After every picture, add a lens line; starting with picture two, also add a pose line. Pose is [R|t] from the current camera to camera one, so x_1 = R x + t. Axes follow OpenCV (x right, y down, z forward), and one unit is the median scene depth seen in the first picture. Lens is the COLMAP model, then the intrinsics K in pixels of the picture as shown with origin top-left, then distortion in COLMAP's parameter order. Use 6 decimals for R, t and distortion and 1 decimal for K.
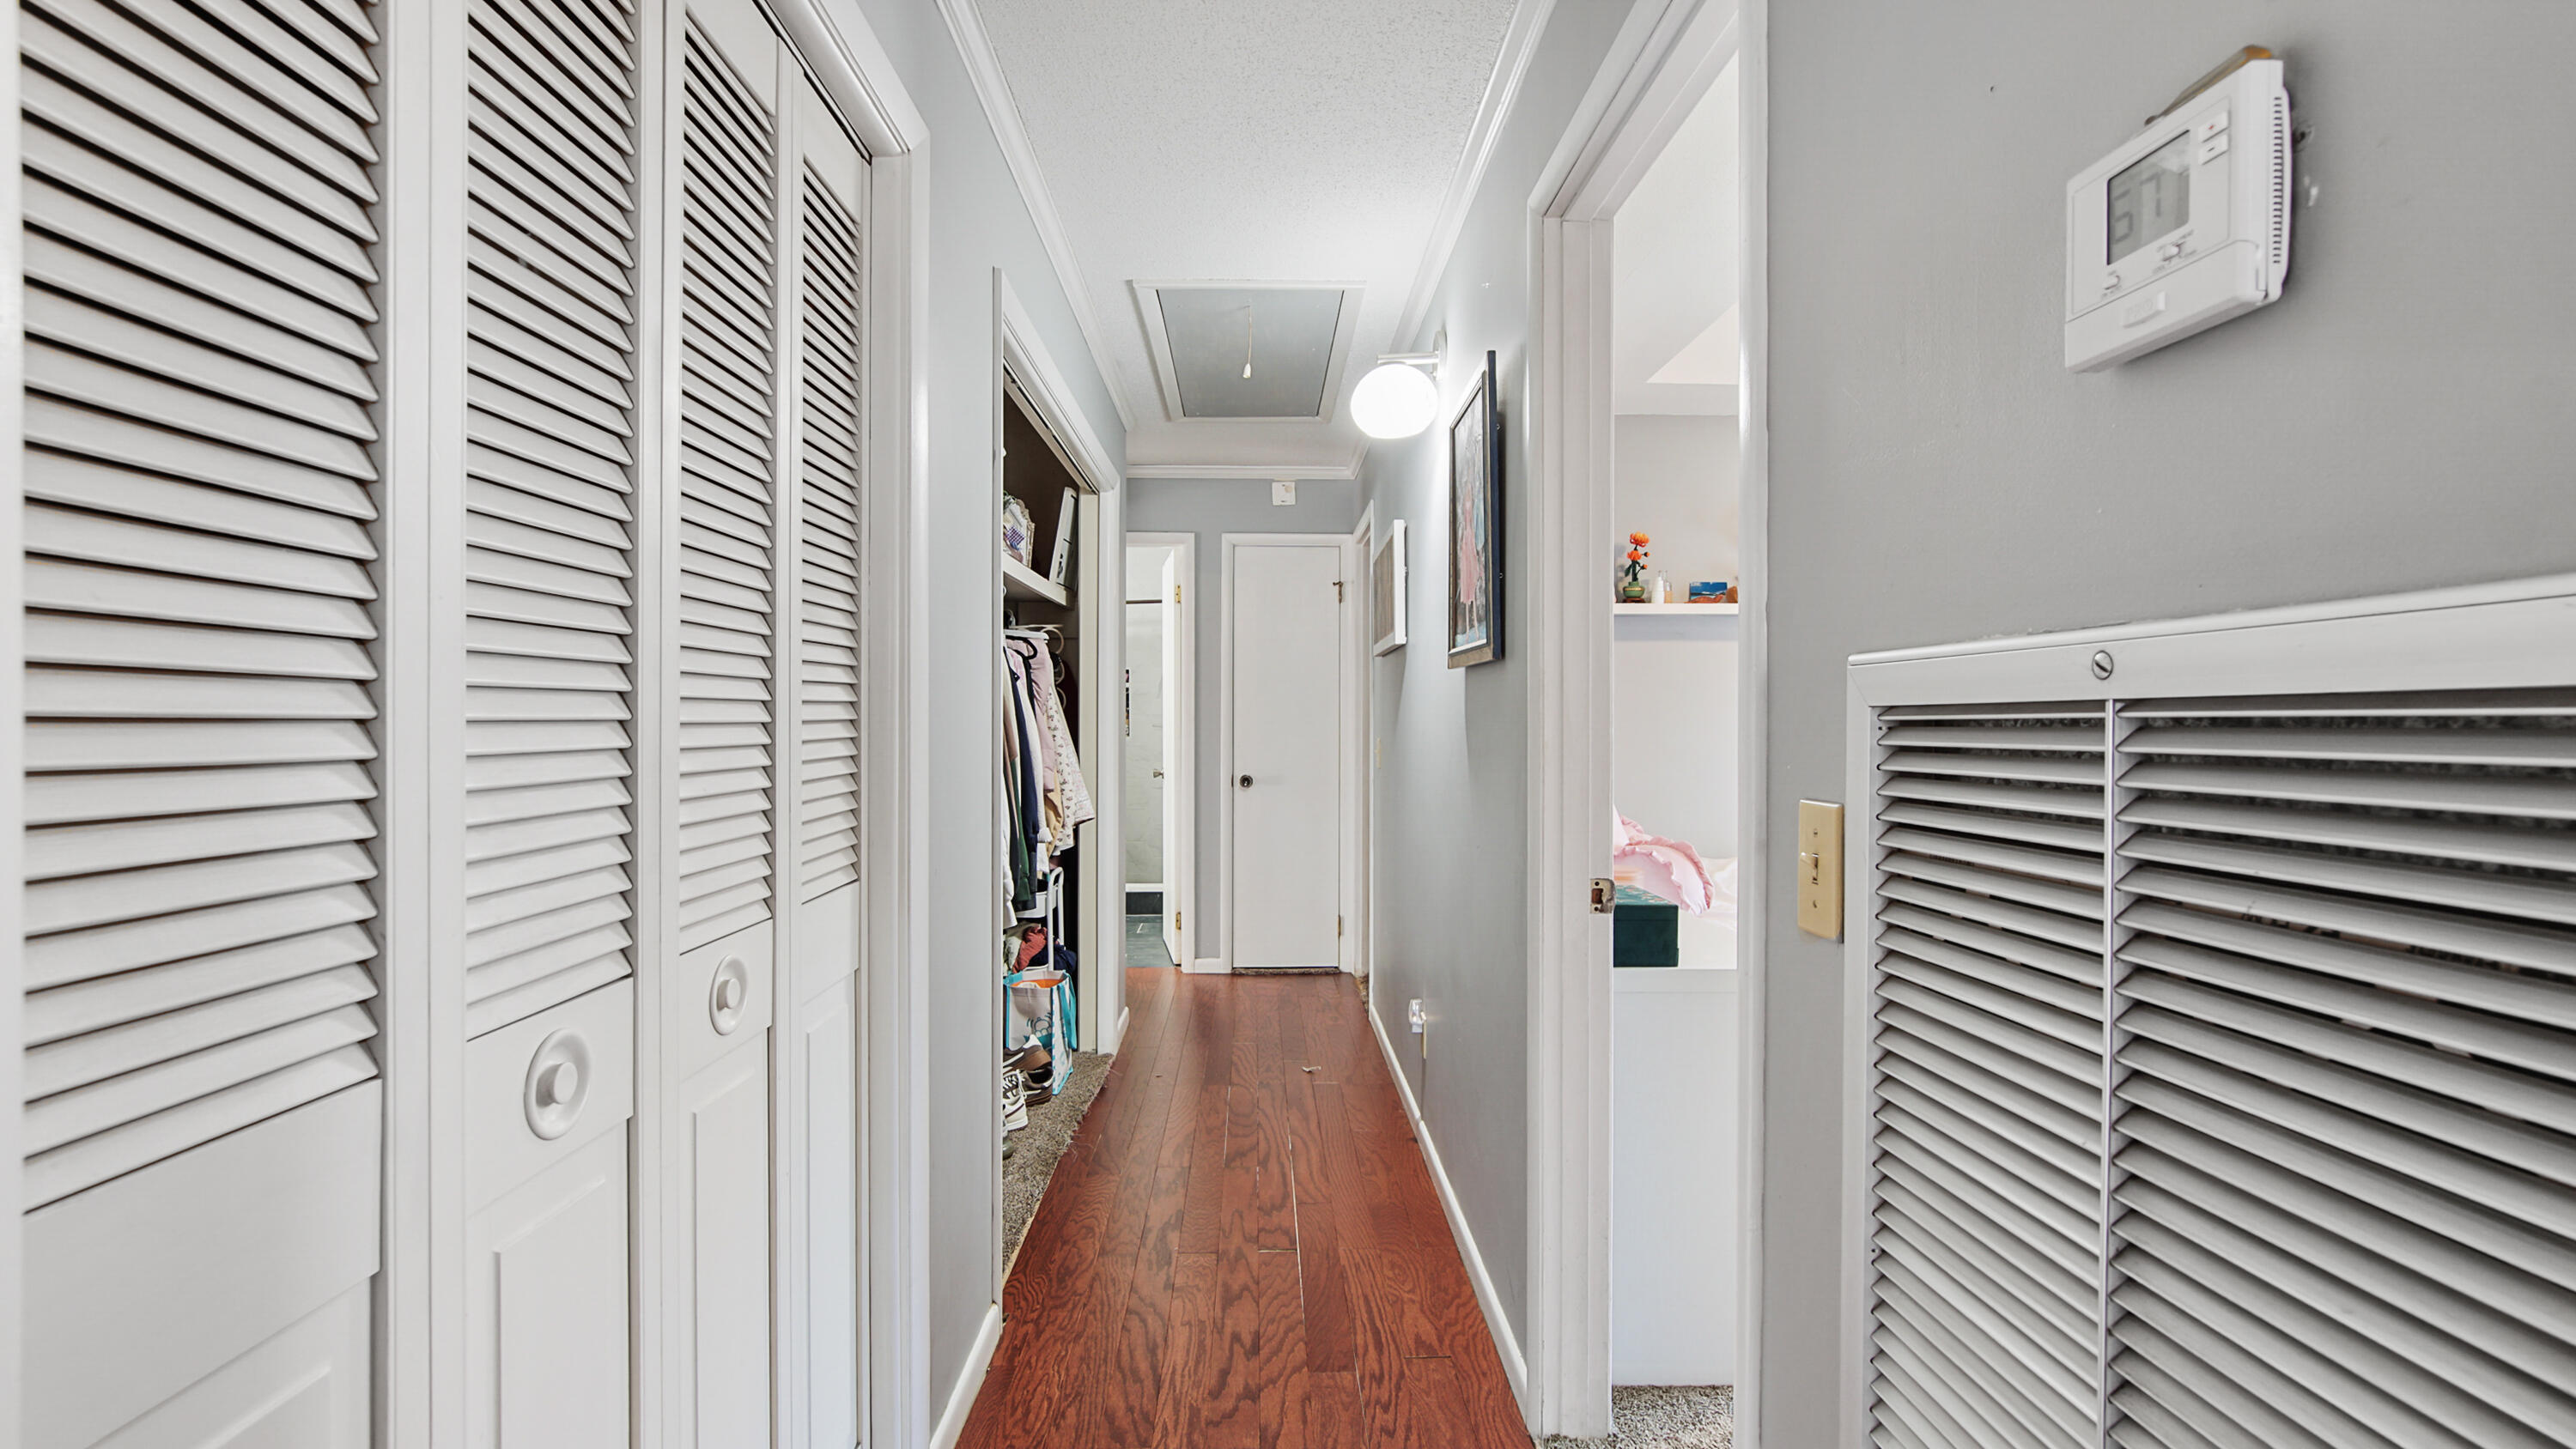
lens RADIAL K [[1153.9, 0, 1284.3], [0, 1153.9, 772.9], [0, 0, 1]] dist [-0.011509, 0.006963]
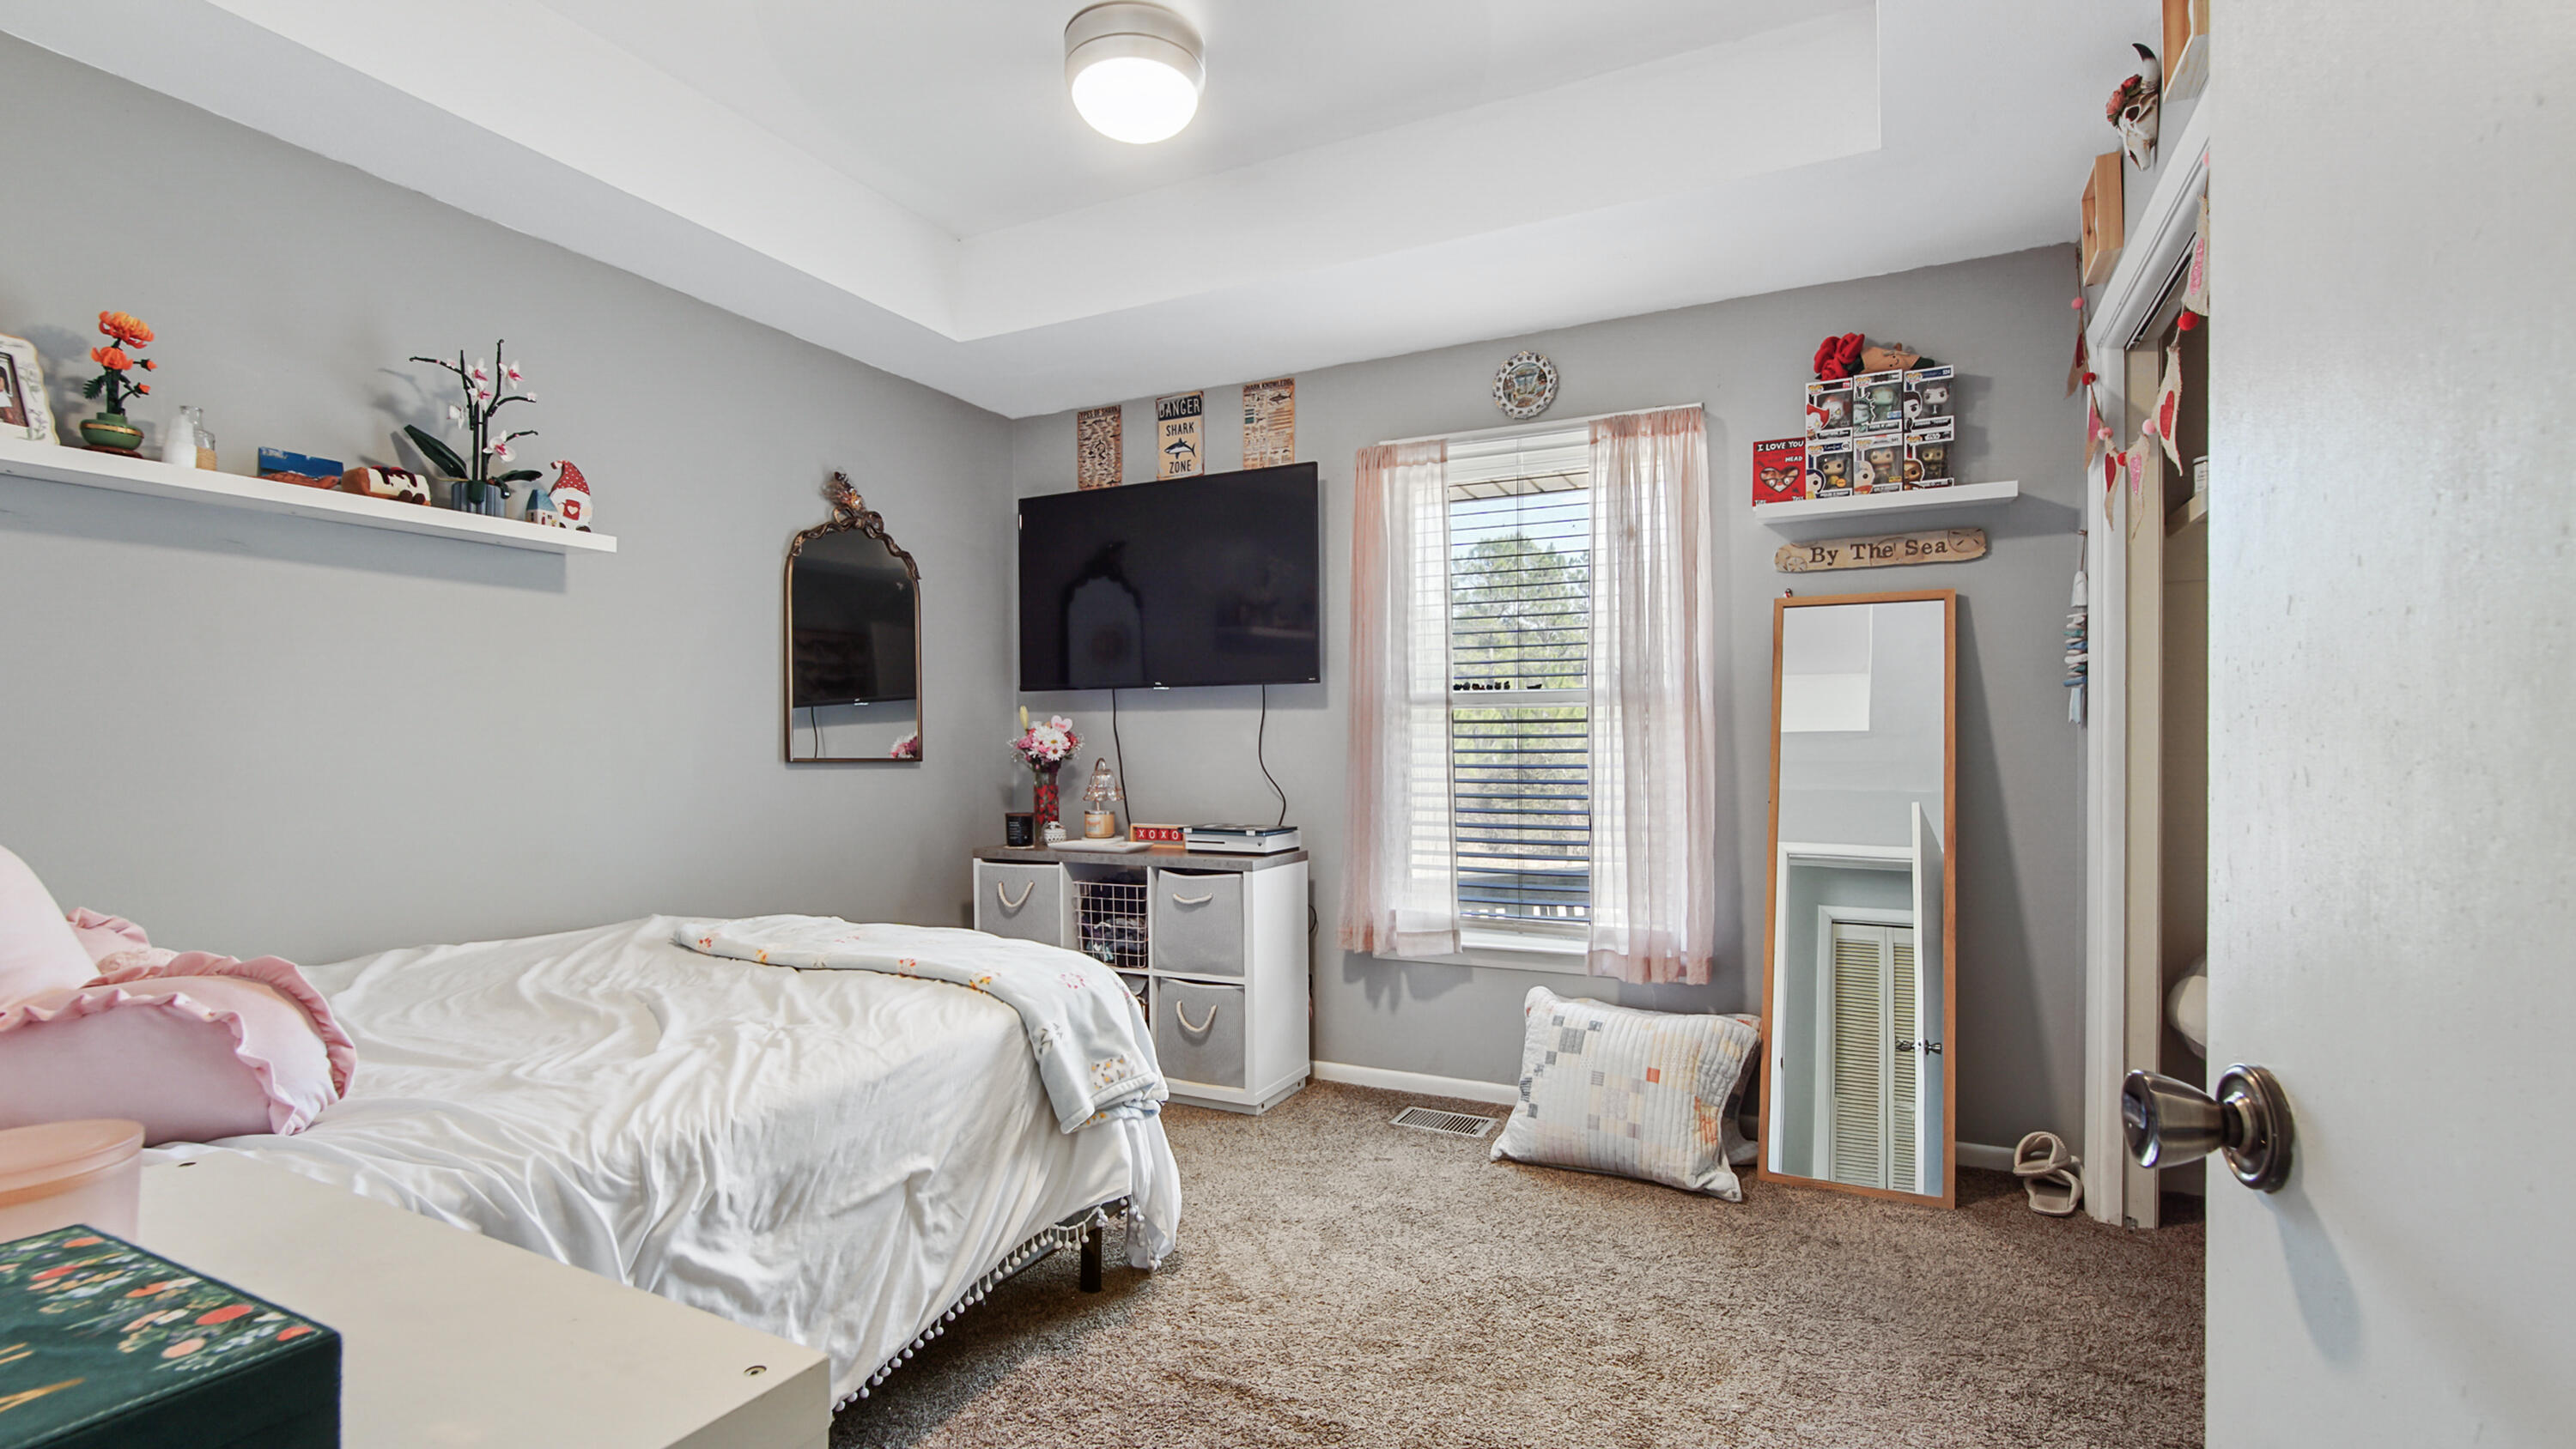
lens RADIAL K [[1153.9, 0, 1284.3], [0, 1153.9, 772.9], [0, 0, 1]] dist [-0.011509, 0.006963]
pose [[0.473410, -0.002907, 0.880837, 0.115694], [0.035346, 0.999252, -0.015699, 0.007950], [-0.880133, 0.038566, 0.473159, 0.360254]]
